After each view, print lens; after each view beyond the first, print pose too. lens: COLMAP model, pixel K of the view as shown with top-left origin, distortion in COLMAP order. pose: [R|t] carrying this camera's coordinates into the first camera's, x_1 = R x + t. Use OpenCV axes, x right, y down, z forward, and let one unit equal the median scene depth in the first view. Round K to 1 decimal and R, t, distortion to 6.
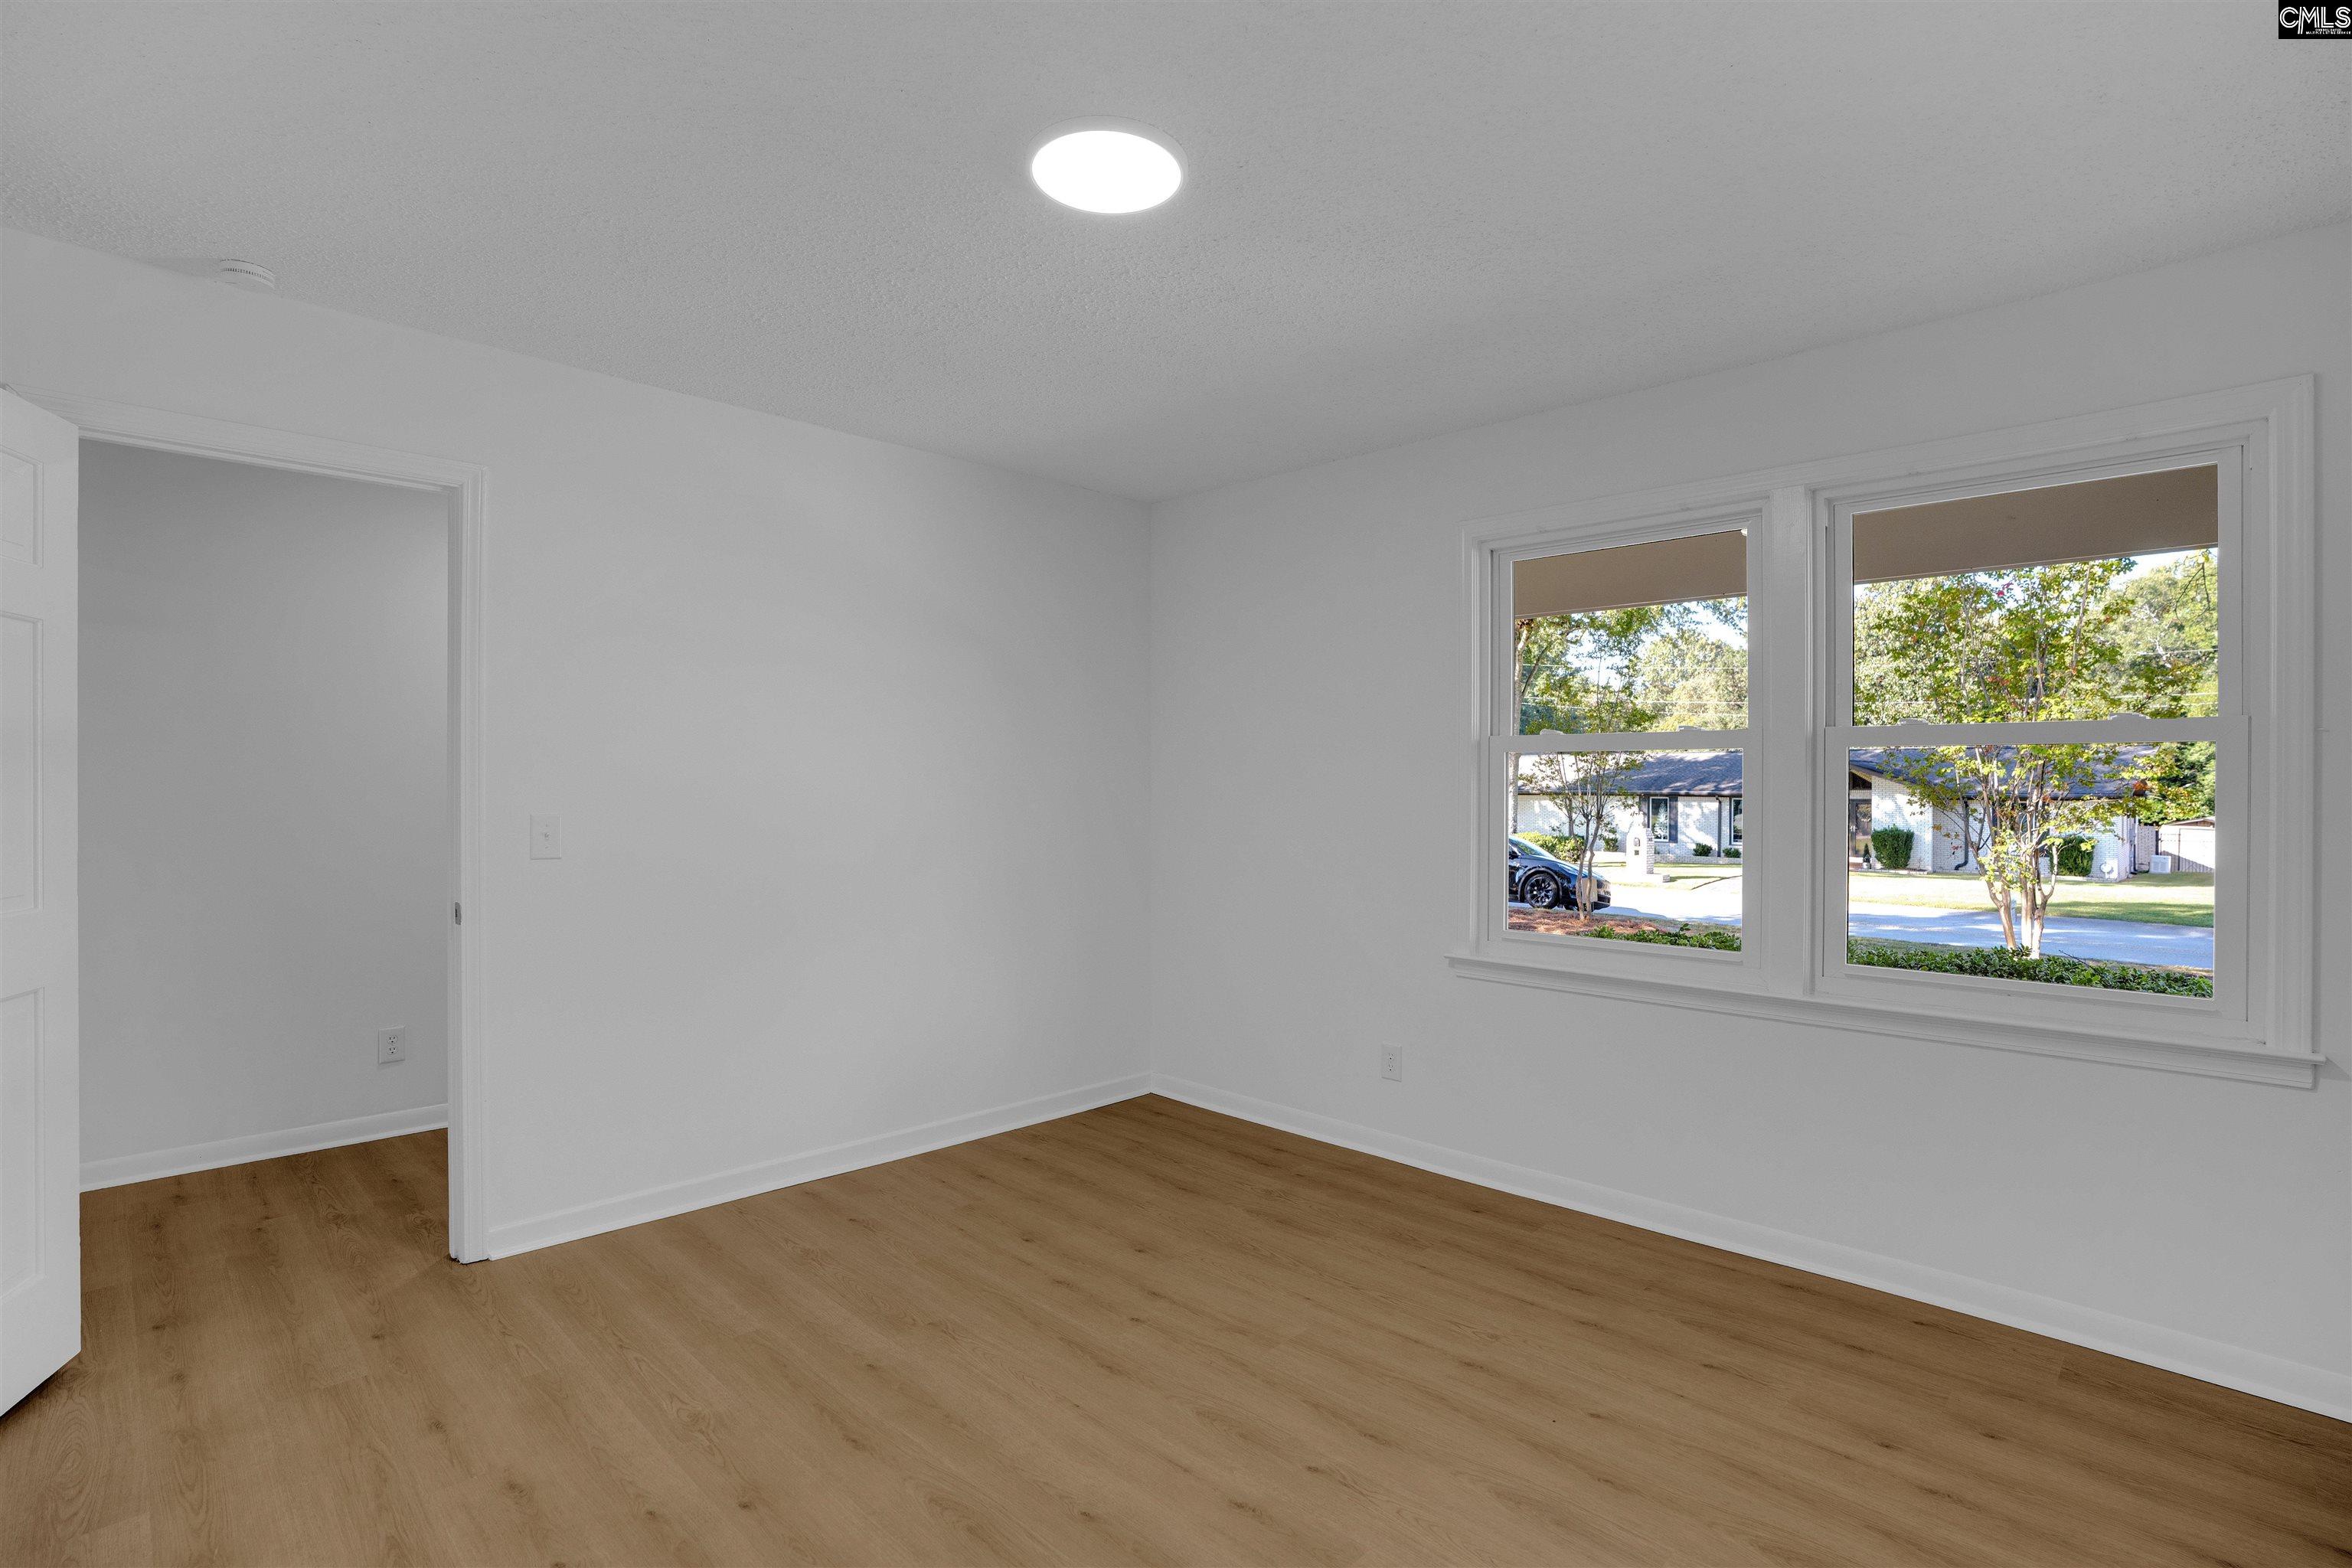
lens RADIAL K [[1131.5, 0, 1175.7], [0, 1131.5, 794.1], [0, 0, 1]] dist [-0.057334, 0.024006]
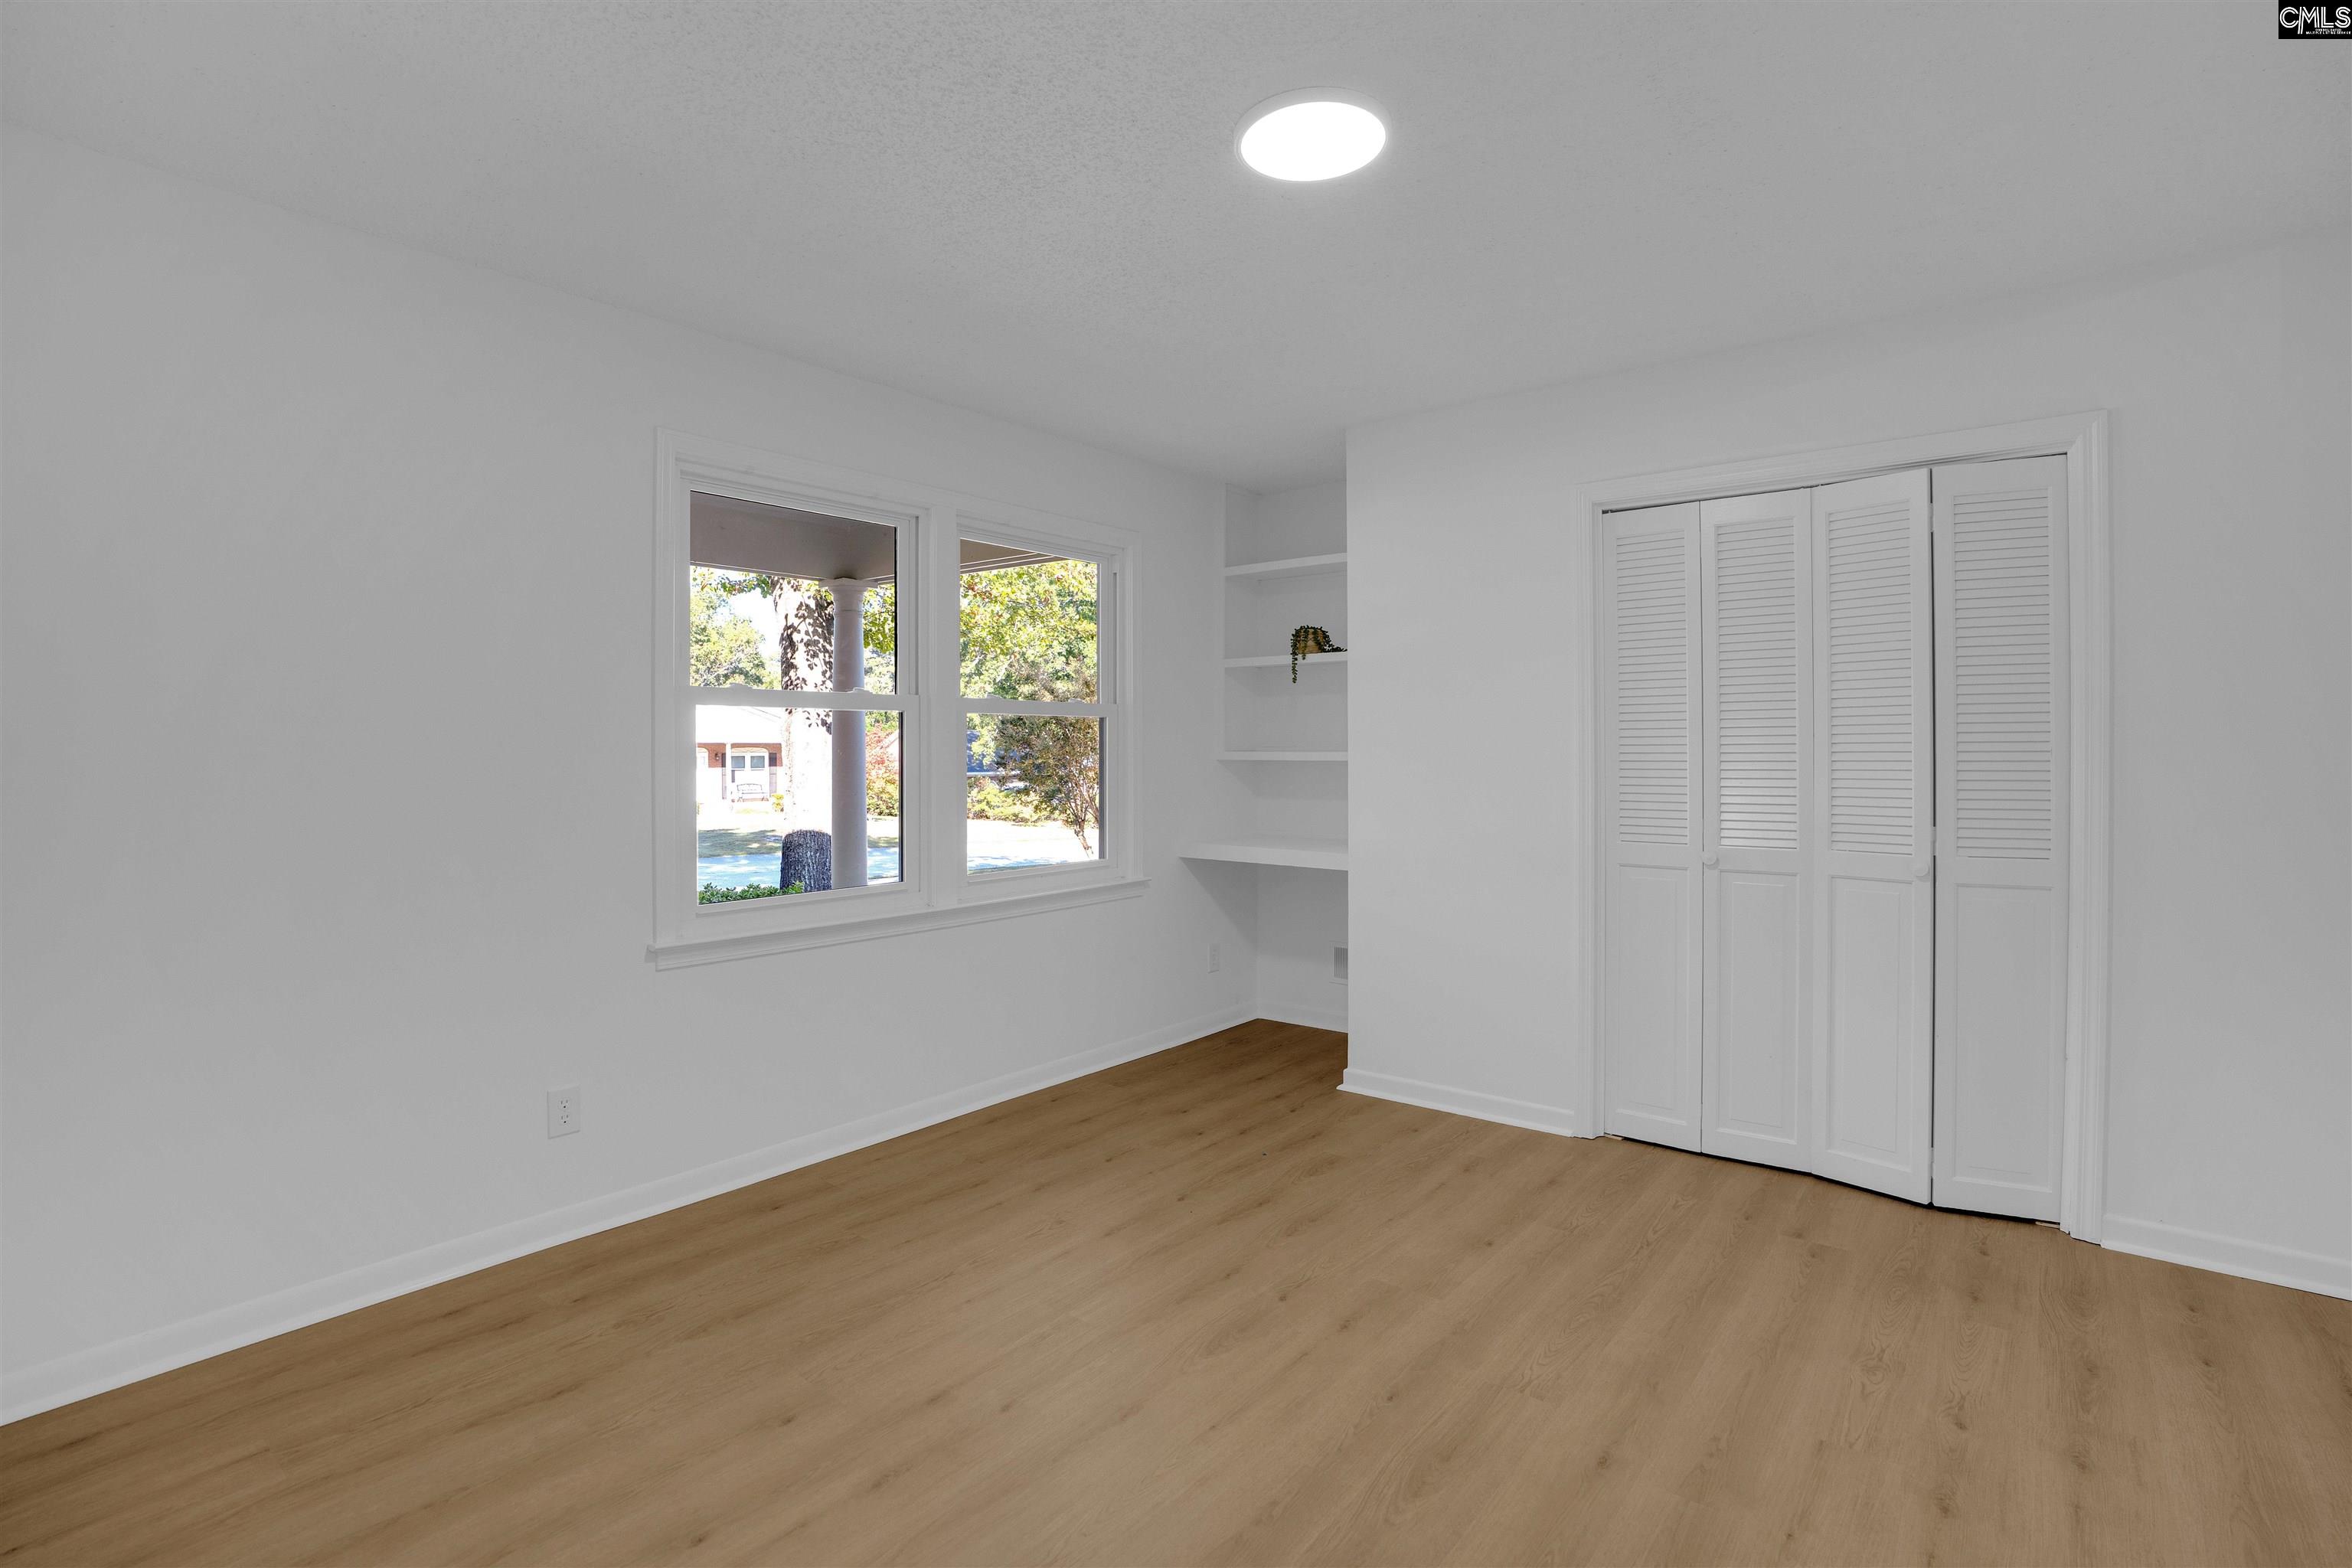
lens RADIAL K [[1101.1, 0, 1193.8], [0, 1101.1, 781.6], [0, 0, 1]] dist [-0.054109, 0.020789]
pose [[-0.116958, -0.020444, 0.992926, -0.675835], [0.012608, 0.999677, 0.022068, 0.011769], [-0.993057, 0.015099, -0.116663, 0.803997]]
